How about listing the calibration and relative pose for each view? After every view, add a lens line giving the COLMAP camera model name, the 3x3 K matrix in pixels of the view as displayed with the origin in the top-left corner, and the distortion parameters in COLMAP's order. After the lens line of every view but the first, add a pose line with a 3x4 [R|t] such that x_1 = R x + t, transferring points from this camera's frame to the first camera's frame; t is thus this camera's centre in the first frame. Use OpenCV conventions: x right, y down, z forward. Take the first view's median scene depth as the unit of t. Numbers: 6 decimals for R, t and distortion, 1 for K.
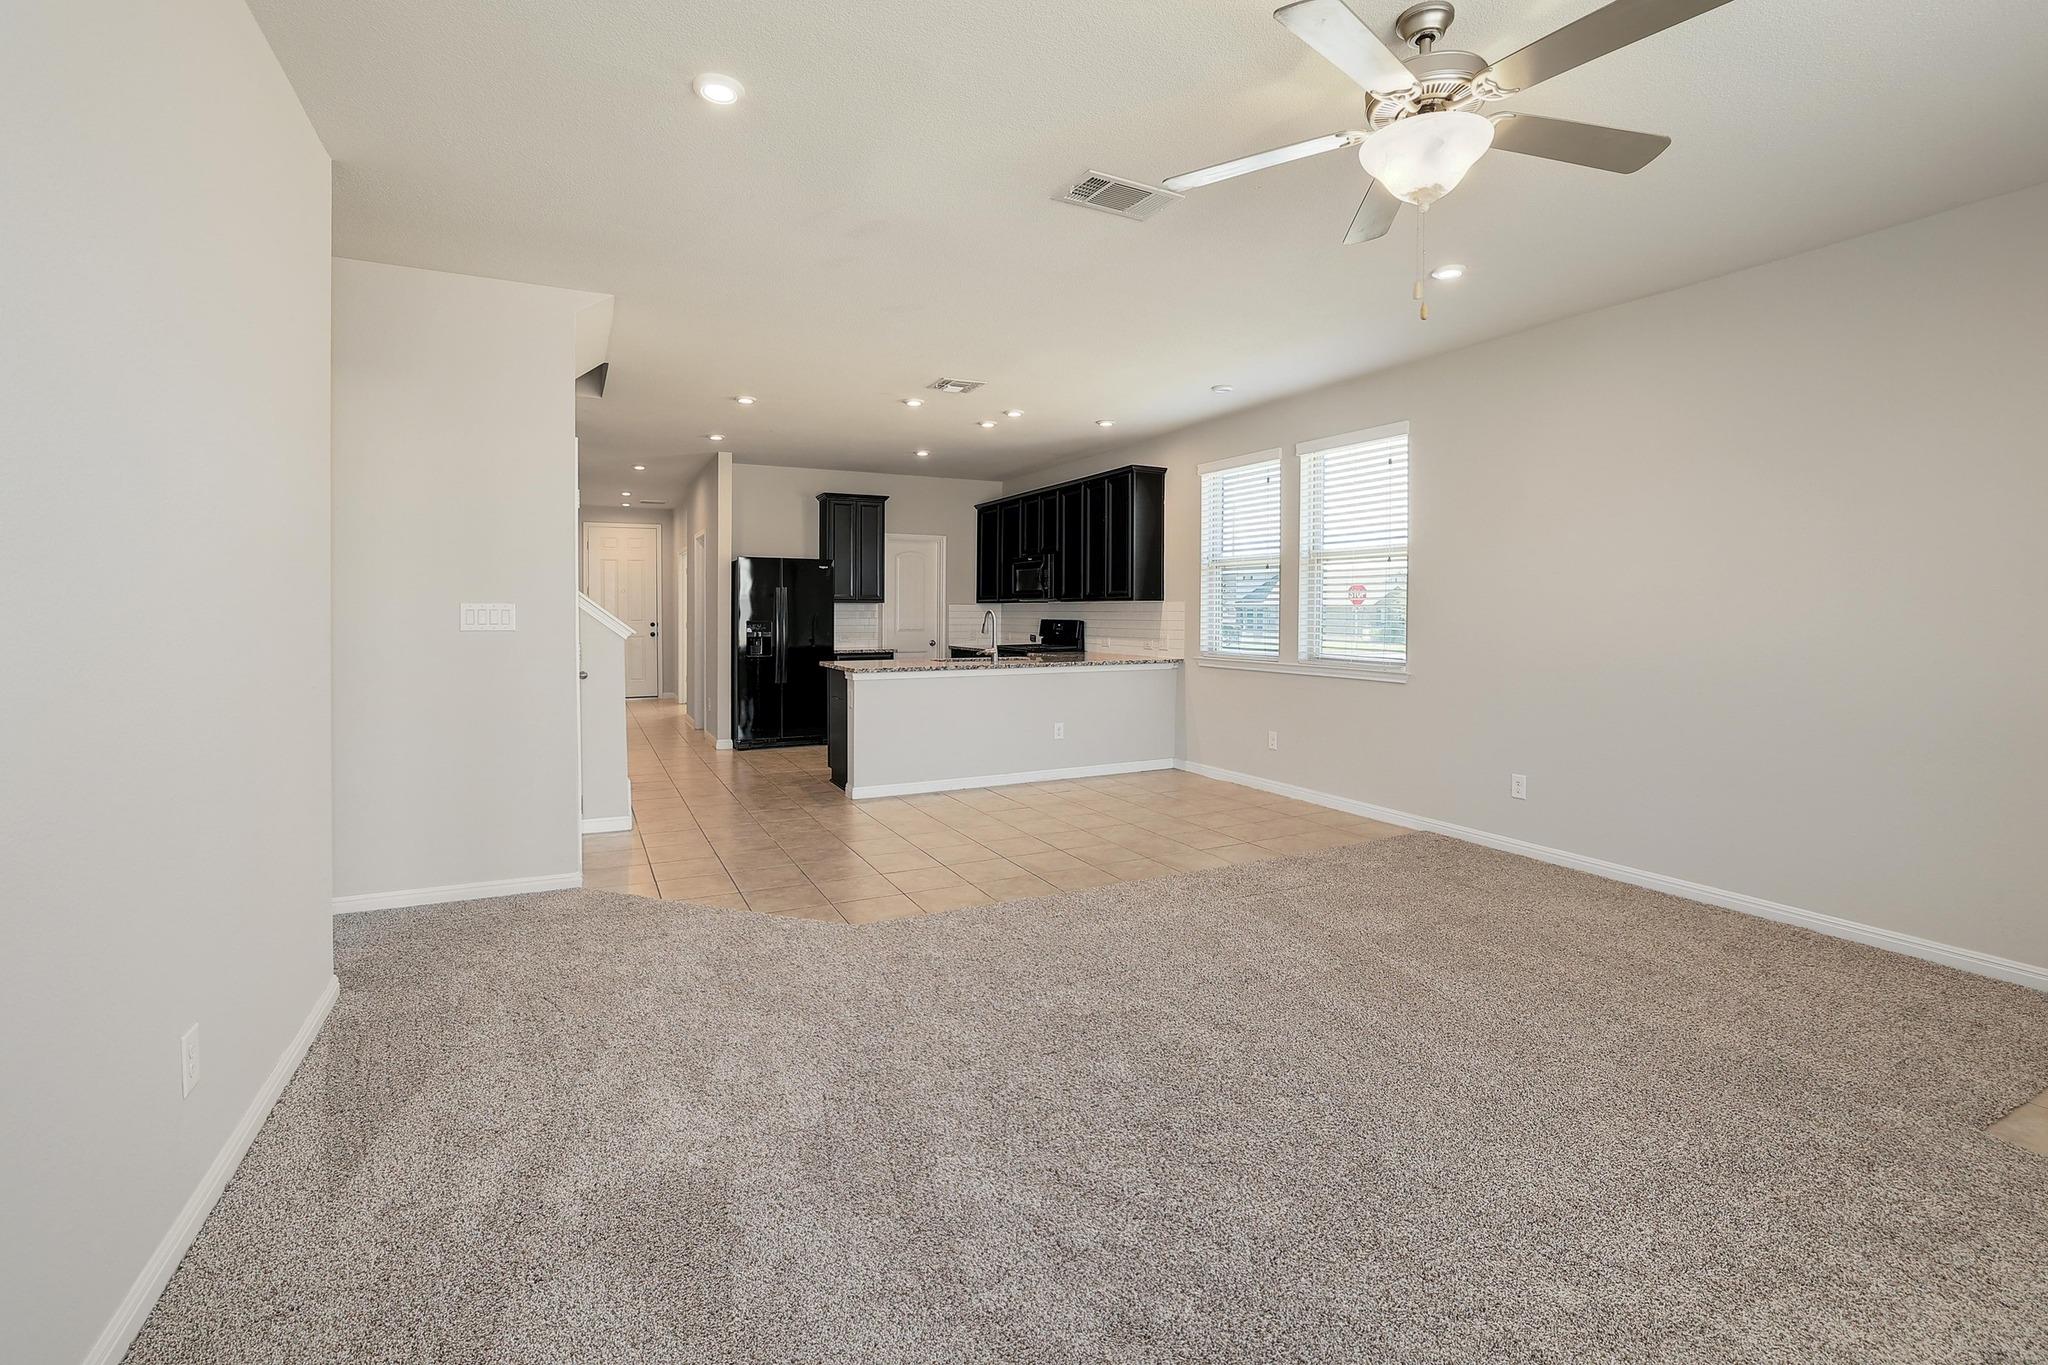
lens RADIAL K [[905.5, 0, 1024.8], [0, 905.5, 618.2], [0, 0, 1]] dist [-0.038392, 0.010961]
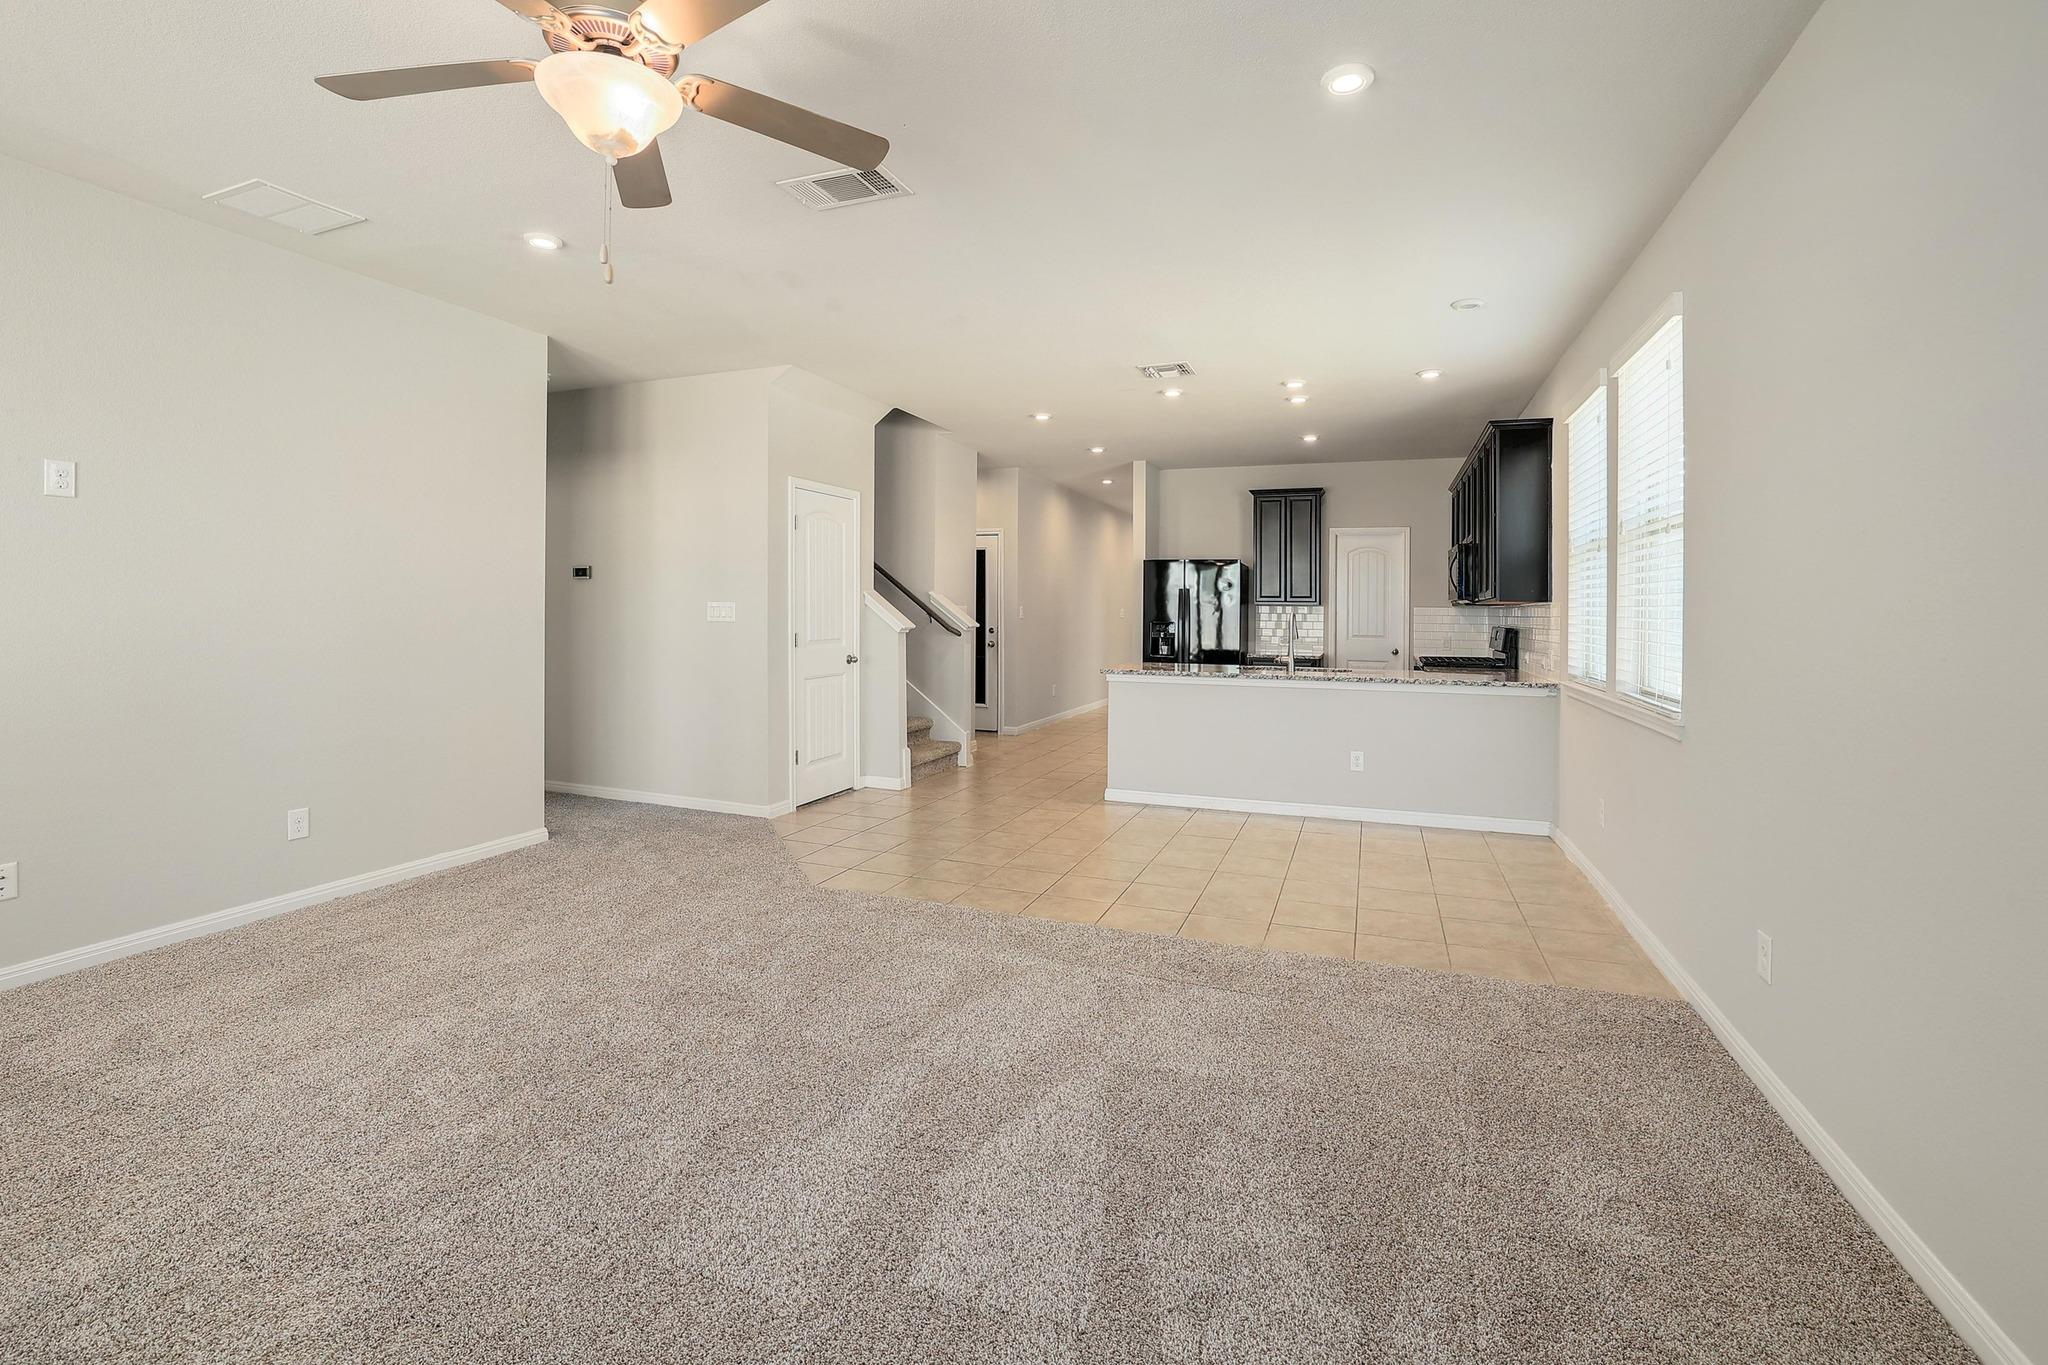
lens RADIAL K [[905.5, 0, 1016.6], [0, 905.5, 617.6], [0, 0, 1]] dist [-0.038392, 0.010961]
pose [[0.664298, 0.012356, -0.747365, 0.367366], [-0.015951, 0.999870, 0.002352, -0.001644], [0.747297, 0.010358, 0.664409, 0.192281]]
